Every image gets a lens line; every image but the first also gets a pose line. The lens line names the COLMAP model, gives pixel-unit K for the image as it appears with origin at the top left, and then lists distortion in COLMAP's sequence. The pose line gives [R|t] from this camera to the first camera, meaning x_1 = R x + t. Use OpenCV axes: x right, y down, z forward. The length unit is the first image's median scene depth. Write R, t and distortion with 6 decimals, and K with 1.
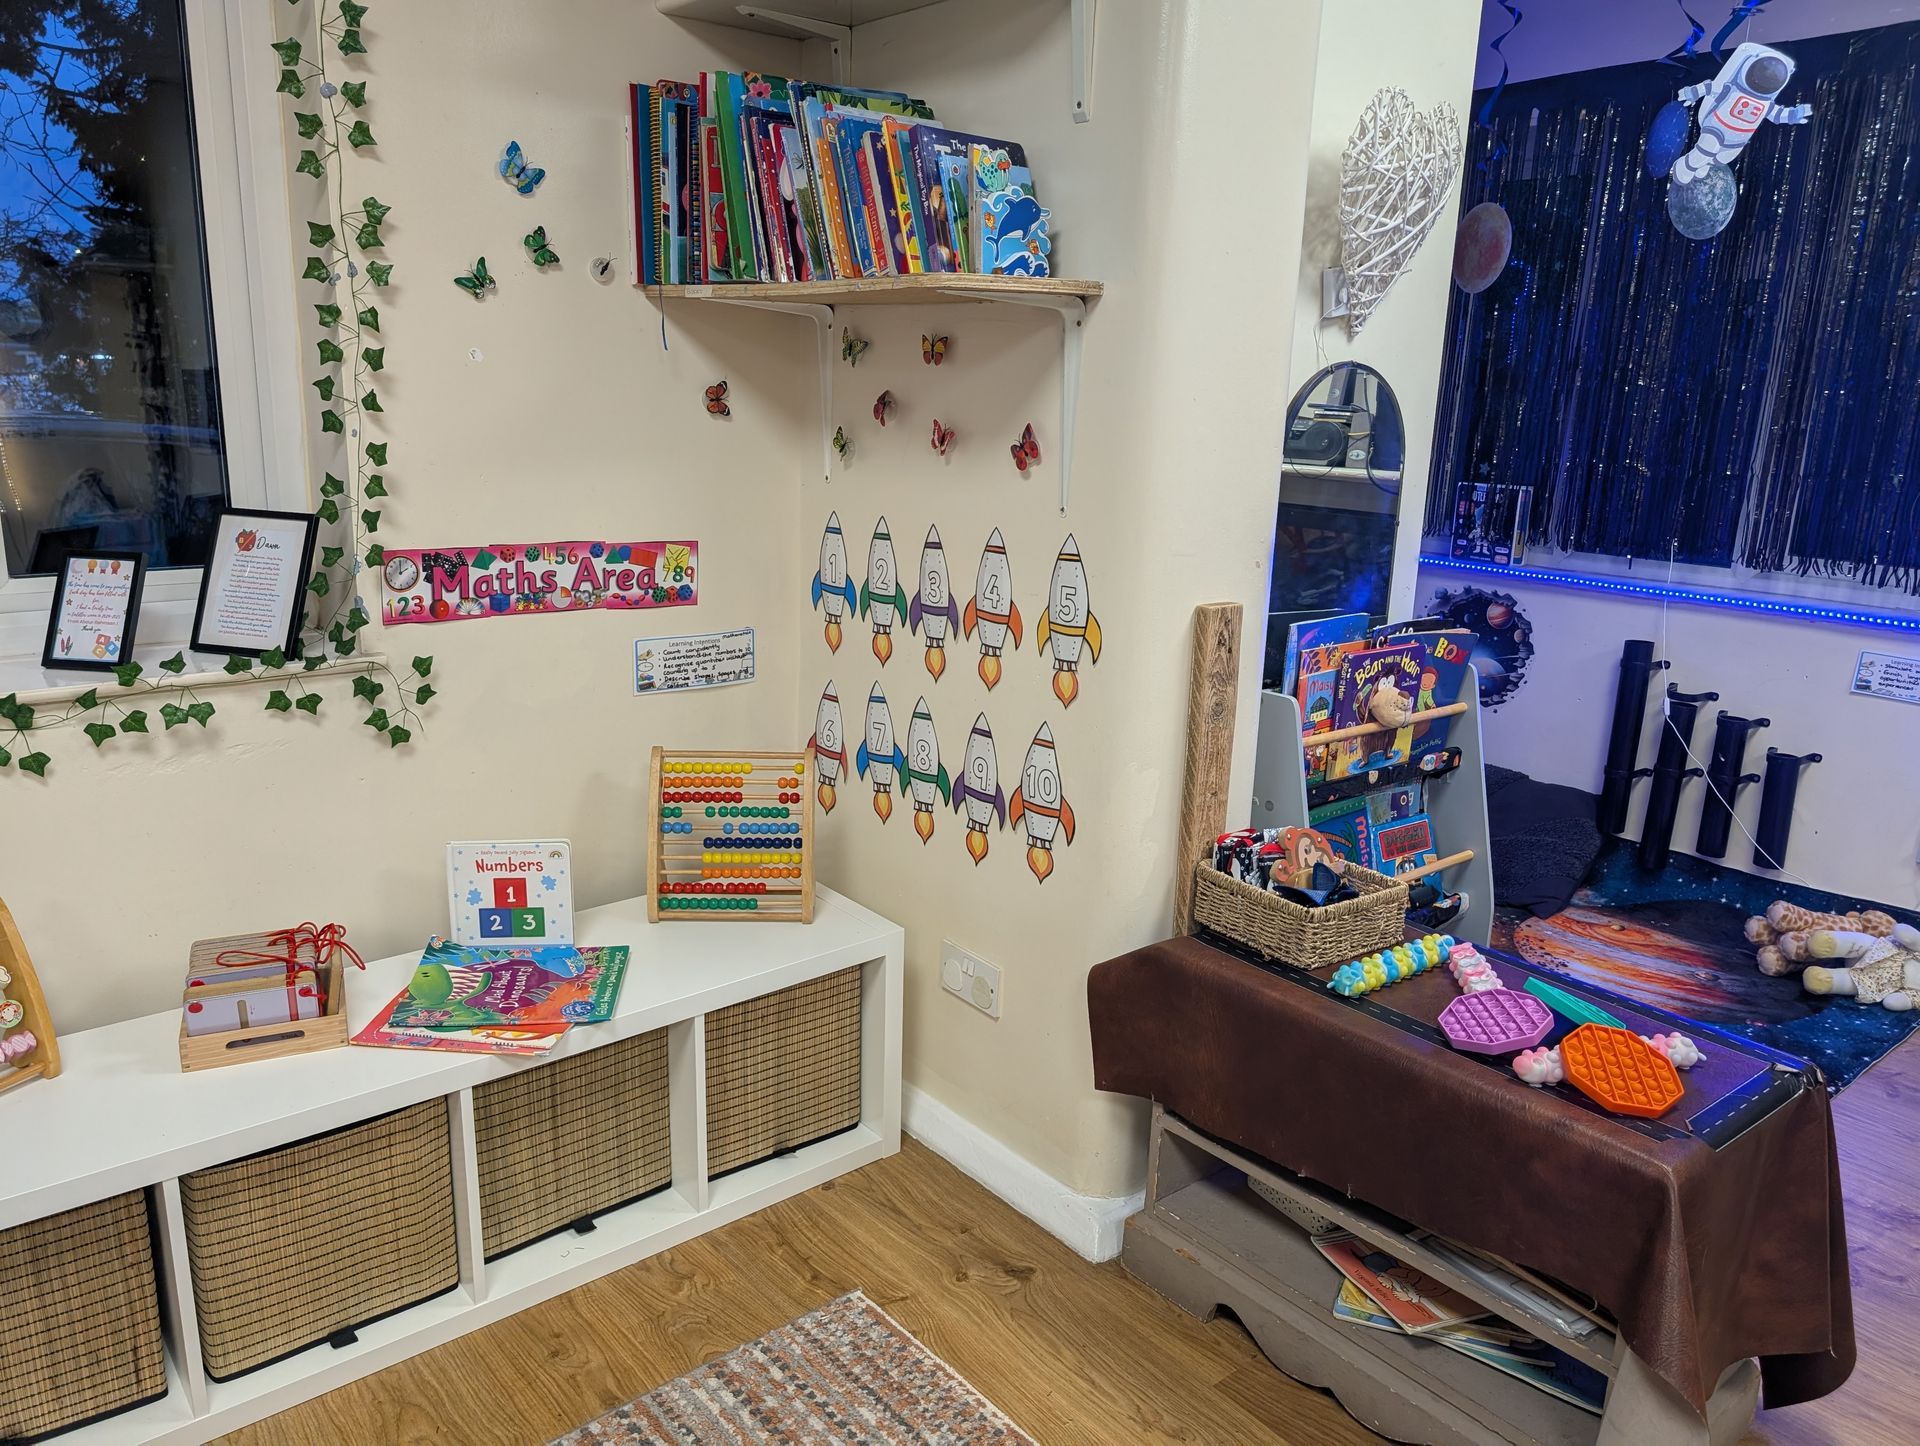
lens RADIAL K [[1378.8, 0, 941.2], [0, 1378.8, 728.7], [0, 0, 1]] dist [0.030047, -0.031690]
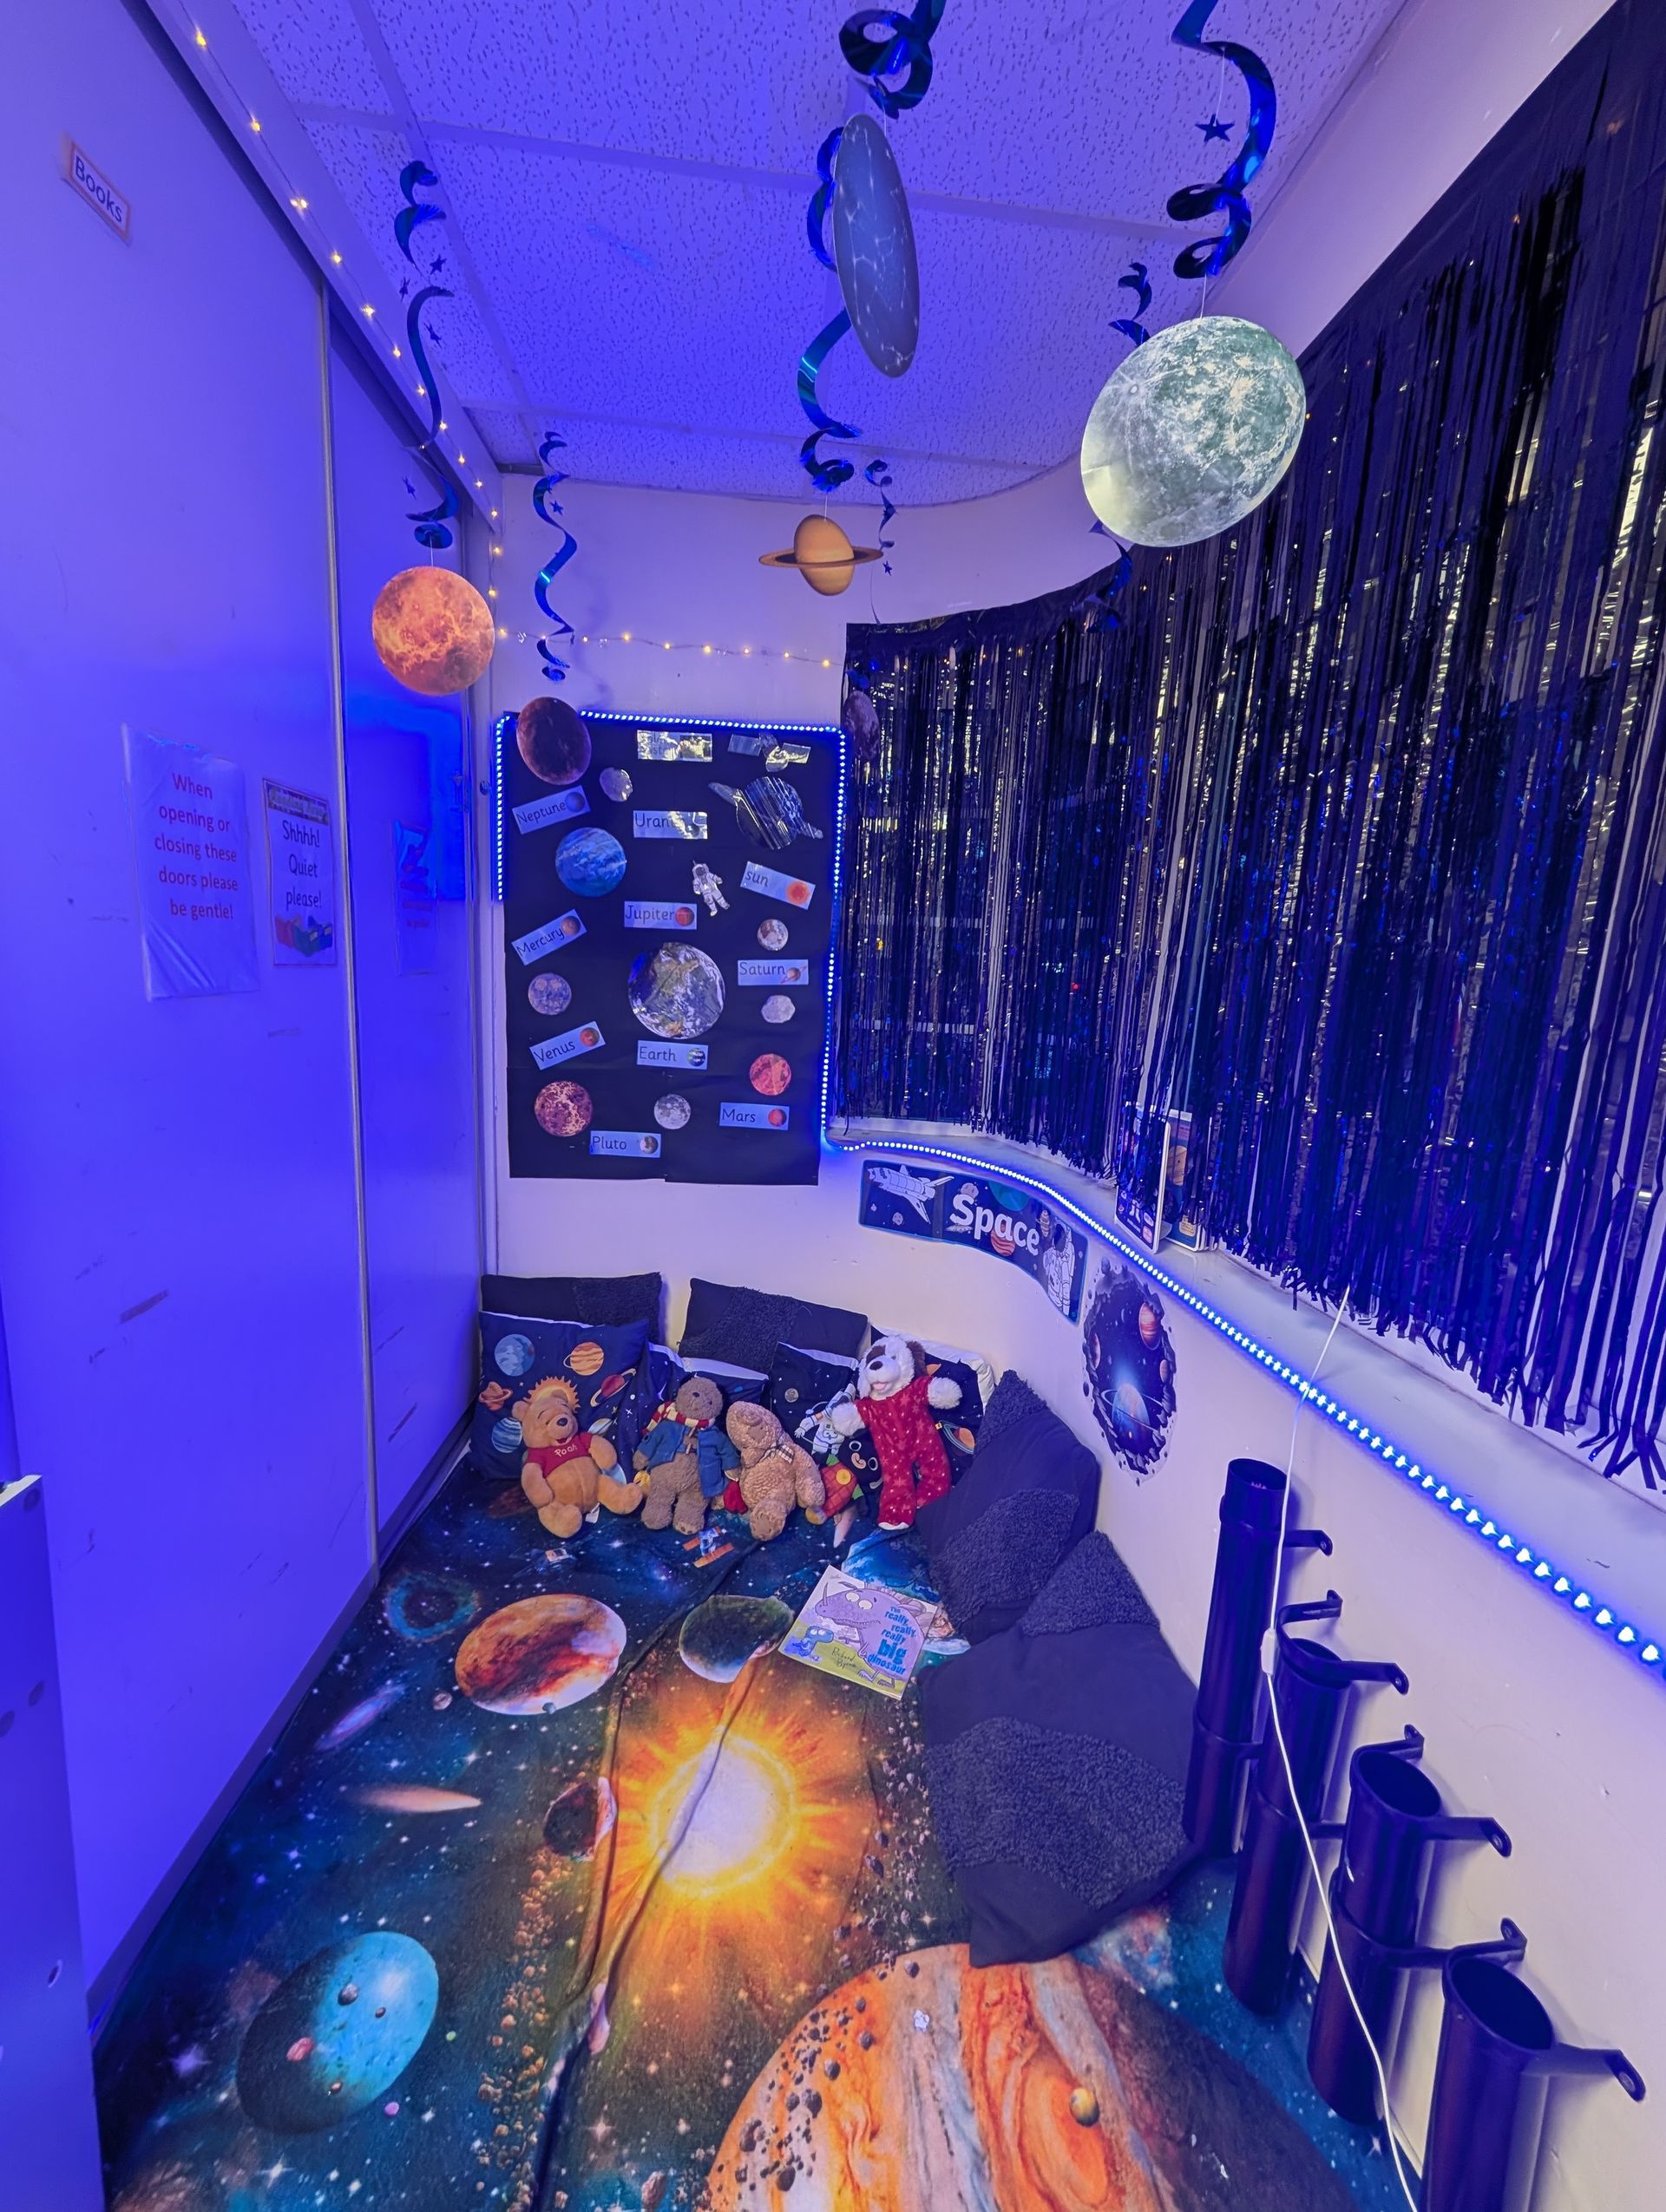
lens RADIAL K [[833.9, 0, 829.7], [0, 833.9, 1102.6], [0, 0, 1]] dist [-0.001891, 0.000949]
pose [[0.821327, 0.095169, -0.562463, 0.877753], [-0.159579, 0.984952, -0.066369, -0.237755], [0.547683, 0.144268, 0.824154, 1.111337]]
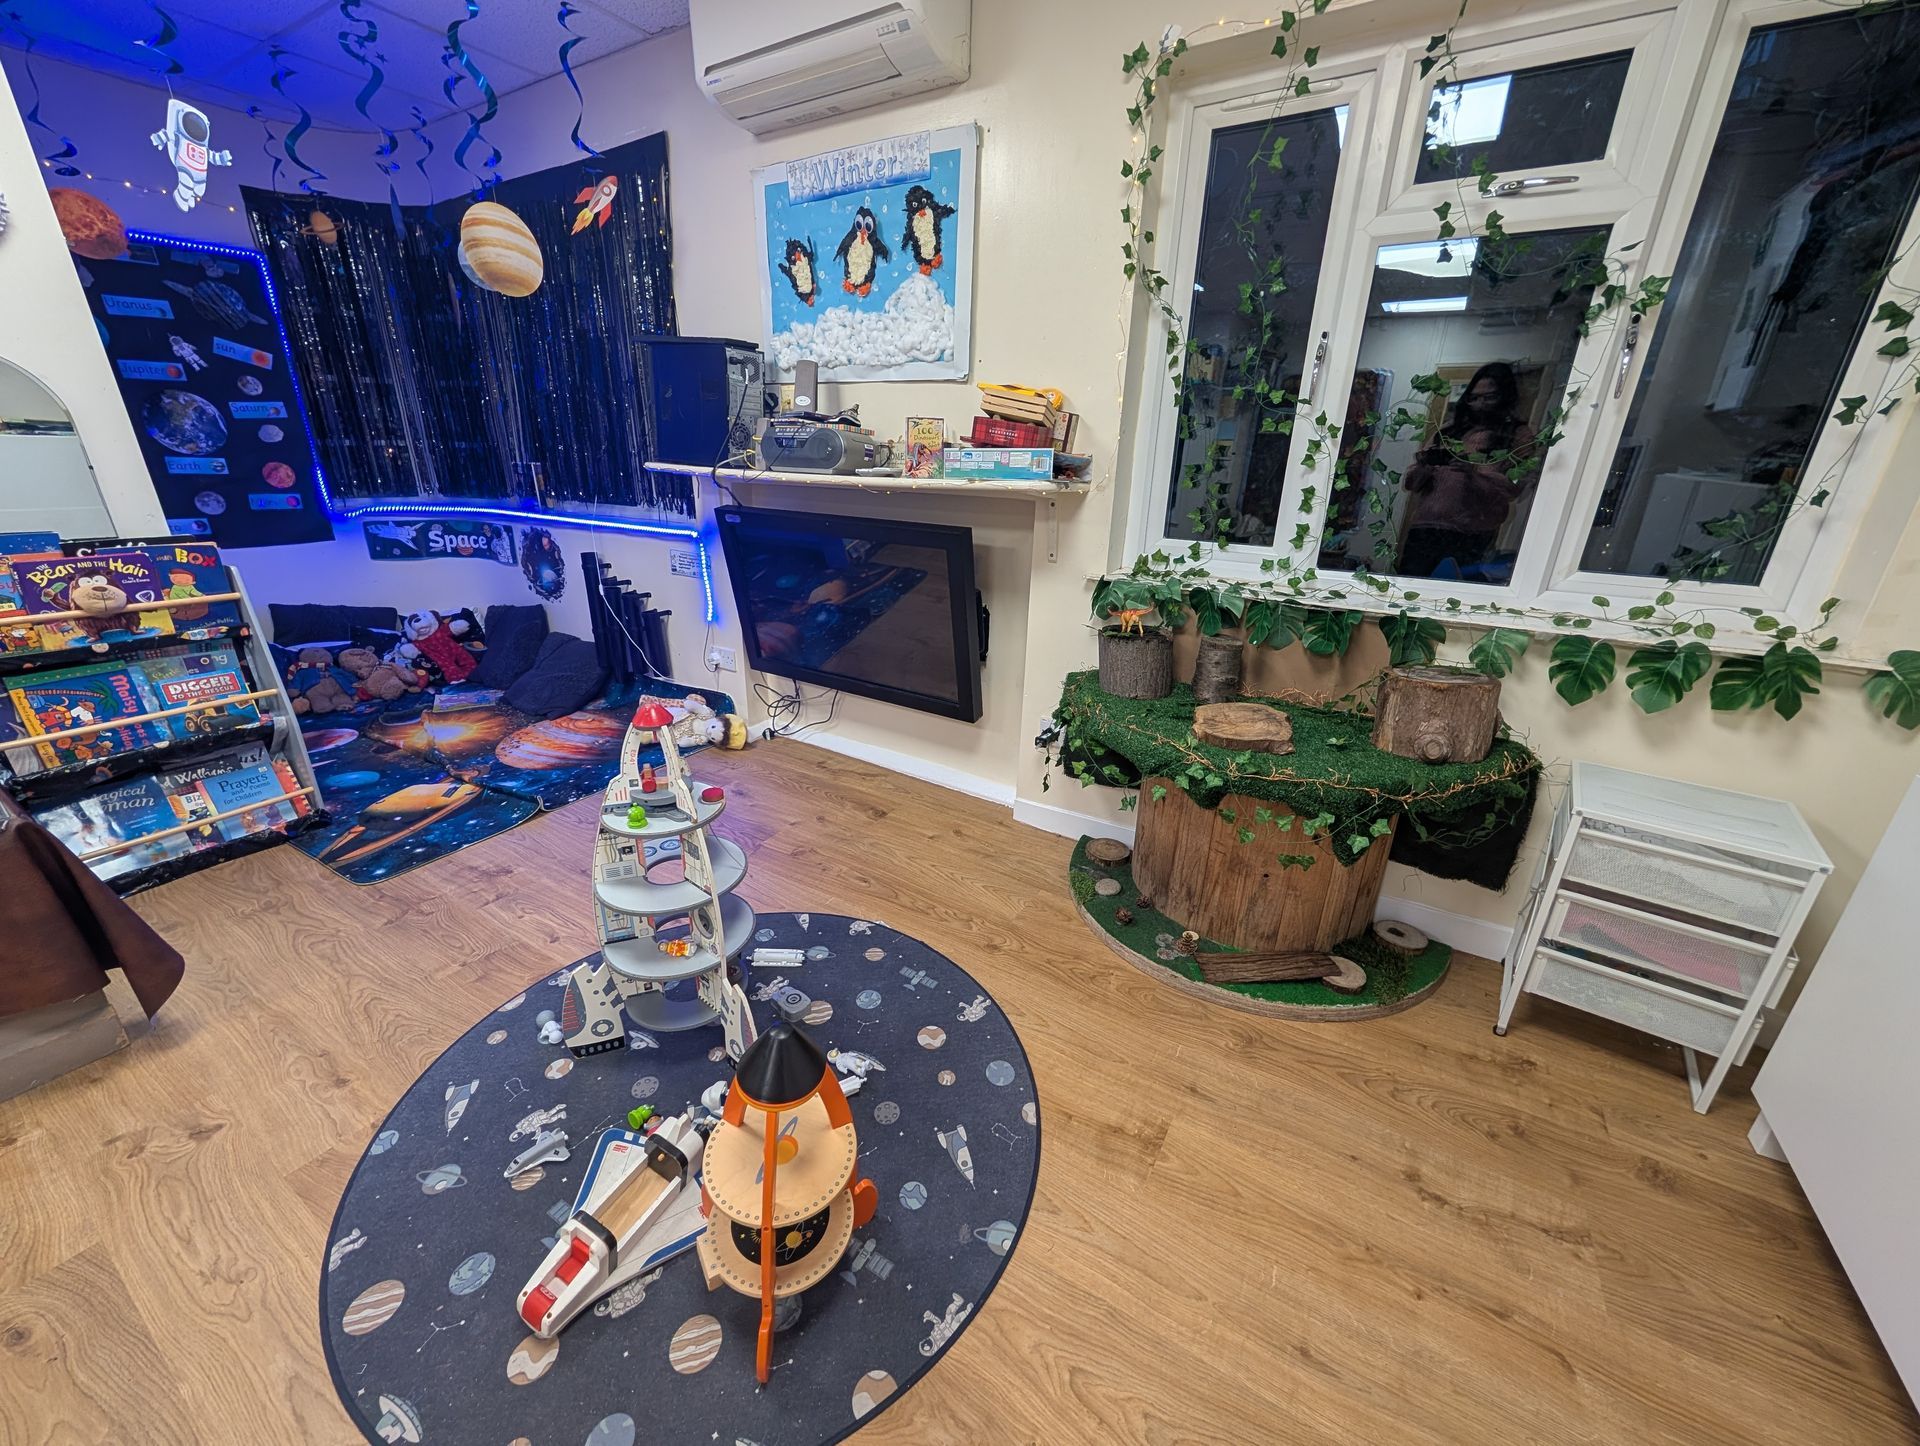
lens RADIAL K [[723.7, 0, 956.7], [0, 723.7, 724.5], [0, 0, 1]] dist [-0.001891, 0.000949]
pose [[0.945360, -0.130012, 0.298984, 1.055620], [0.091302, 0.985928, 0.140038, 0.103101], [-0.312983, -0.105088, 0.943927, -0.008163]]
